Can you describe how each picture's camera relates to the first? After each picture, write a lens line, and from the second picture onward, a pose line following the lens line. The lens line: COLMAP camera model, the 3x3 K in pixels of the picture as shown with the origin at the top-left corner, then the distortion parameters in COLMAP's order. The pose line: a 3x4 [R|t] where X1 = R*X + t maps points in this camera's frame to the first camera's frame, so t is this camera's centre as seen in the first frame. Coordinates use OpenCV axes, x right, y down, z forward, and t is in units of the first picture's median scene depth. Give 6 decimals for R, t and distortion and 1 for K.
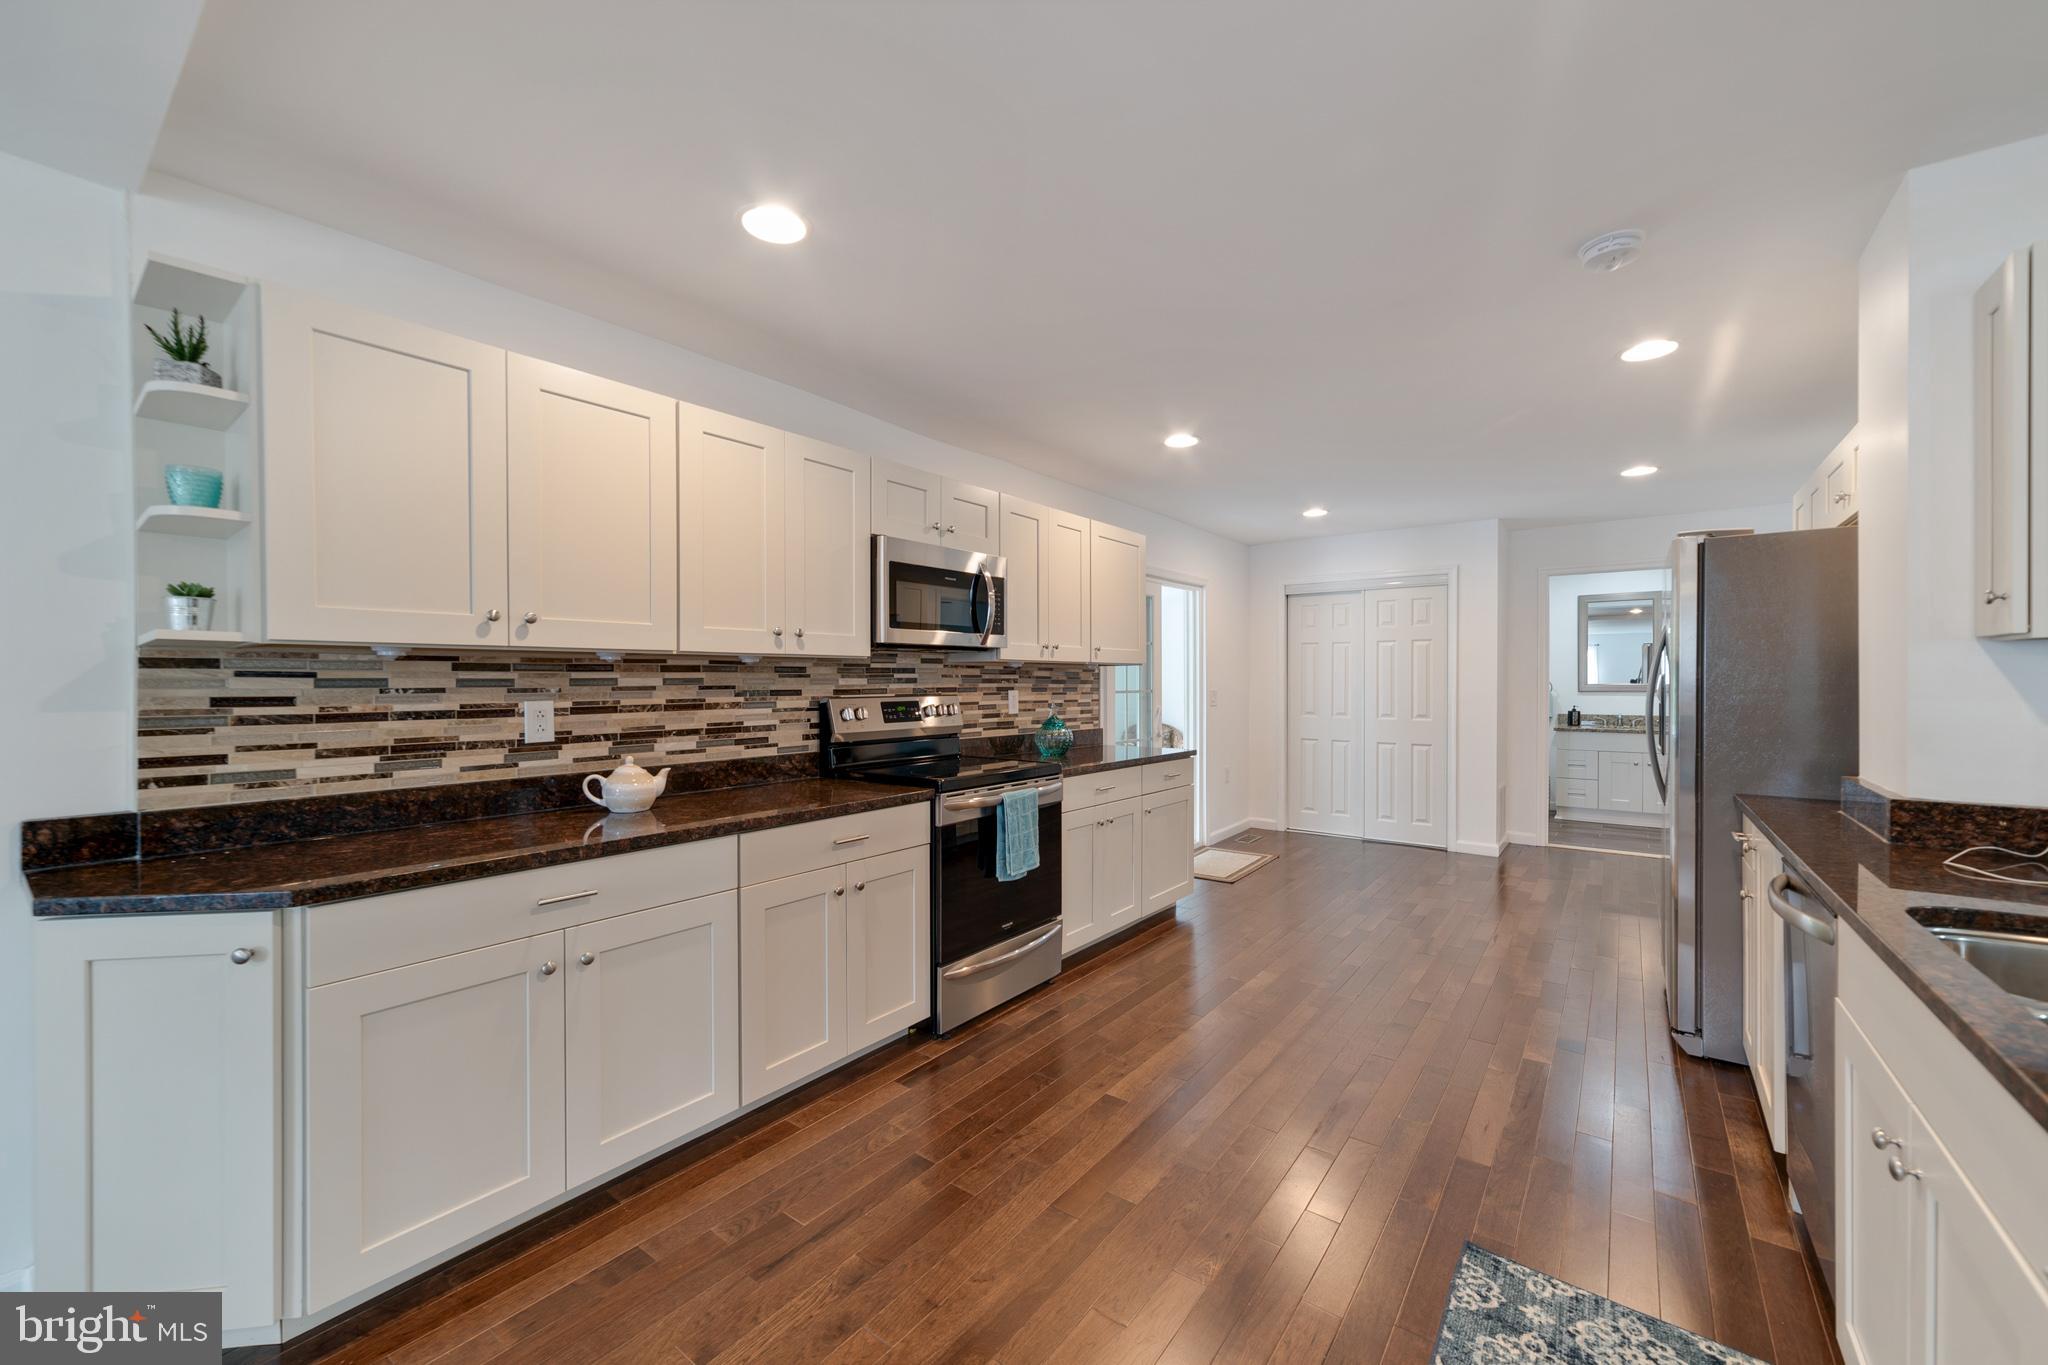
lens RADIAL K [[804.3, 0, 1015.8], [0, 804.3, 685.5], [0, 0, 1]] dist [-0.000457, 0.003690]
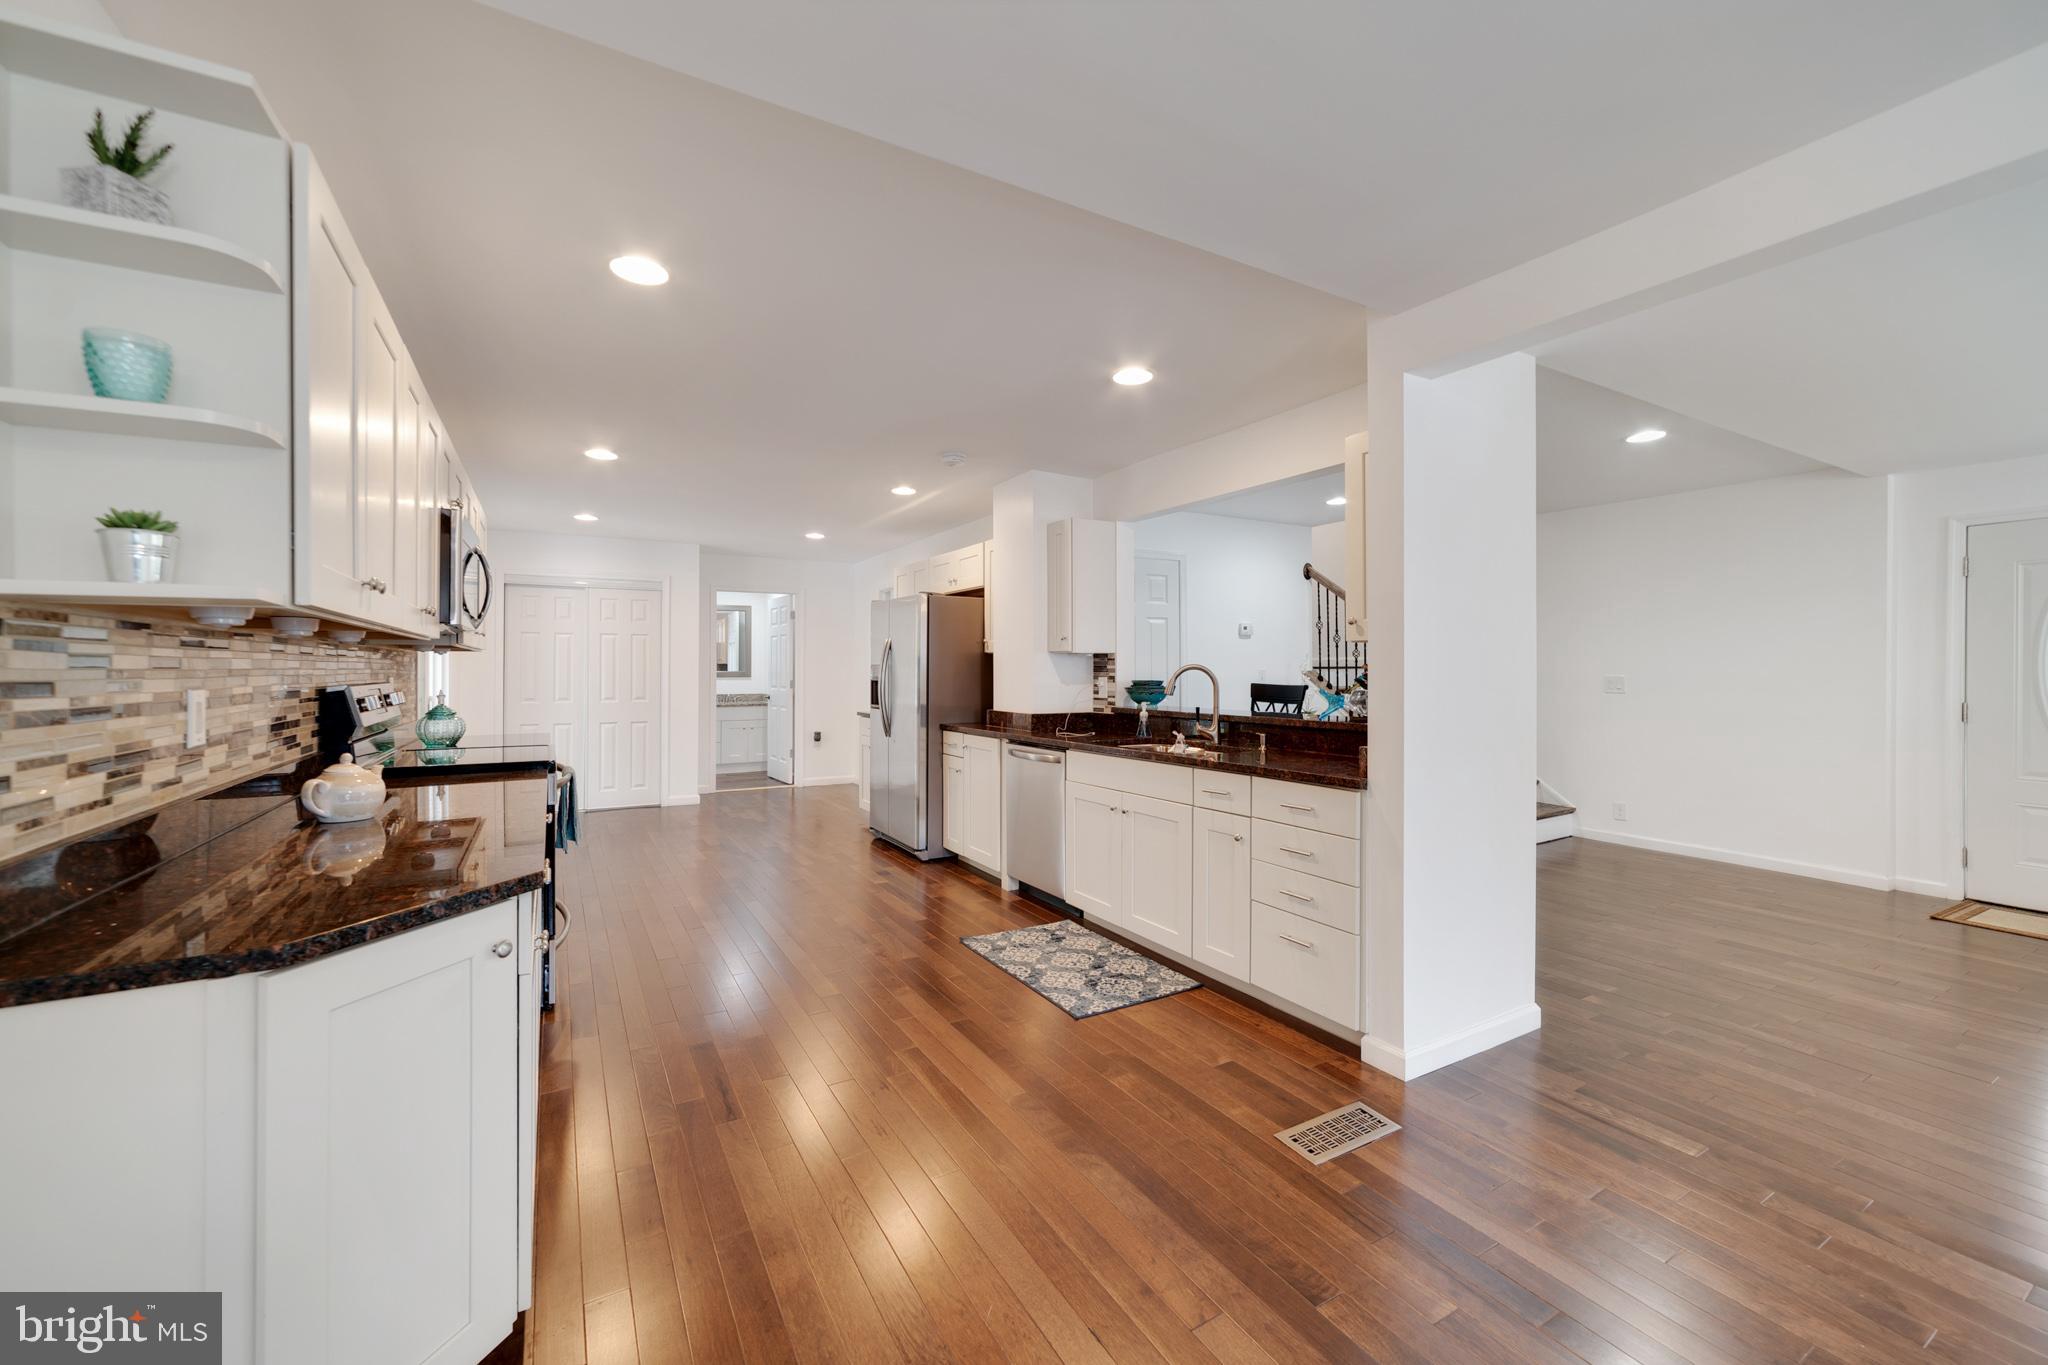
lens RADIAL K [[803.5, 0, 1024.4], [0, 803.5, 670.7], [0, 0, 1]] dist [0.001082, 0.000257]
pose [[0.382925, 0.001994, 0.923777, -0.992515], [0.002421, 0.999992, -0.003162, 0.007619], [-0.923776, 0.003448, 0.382918, 0.041855]]
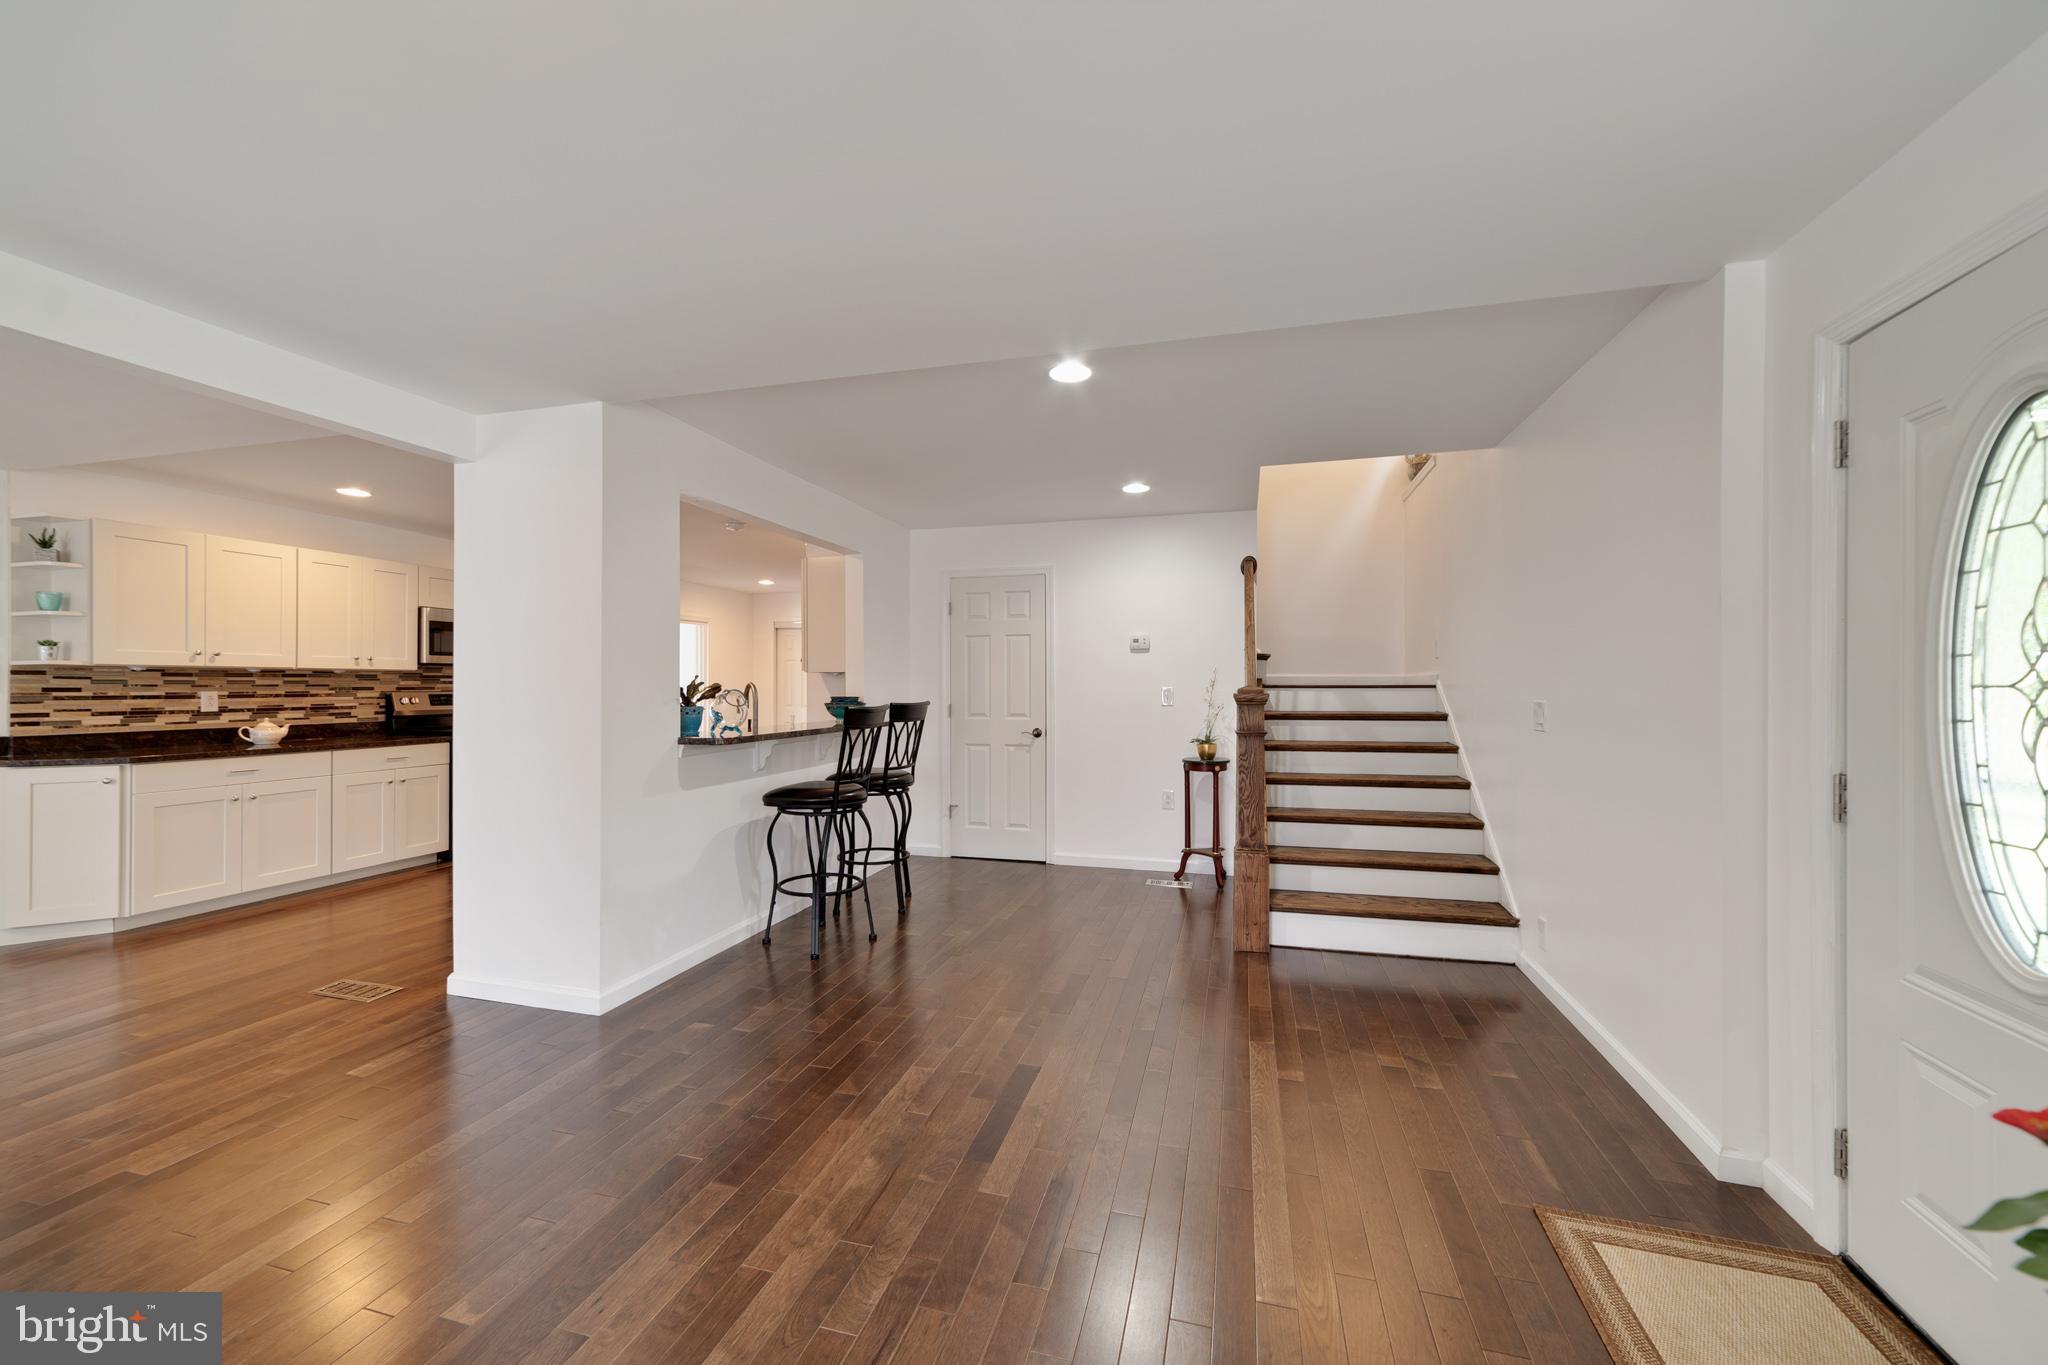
lens RADIAL K [[804.3, 0, 1015.8], [0, 804.3, 685.5], [0, 0, 1]] dist [-0.000457, 0.003690]
pose [[0.928875, 0.007277, 0.370322, 0.558057], [-0.005645, 0.999969, -0.005491, 0.004336], [-0.370351, 0.003010, 0.928887, -1.686599]]
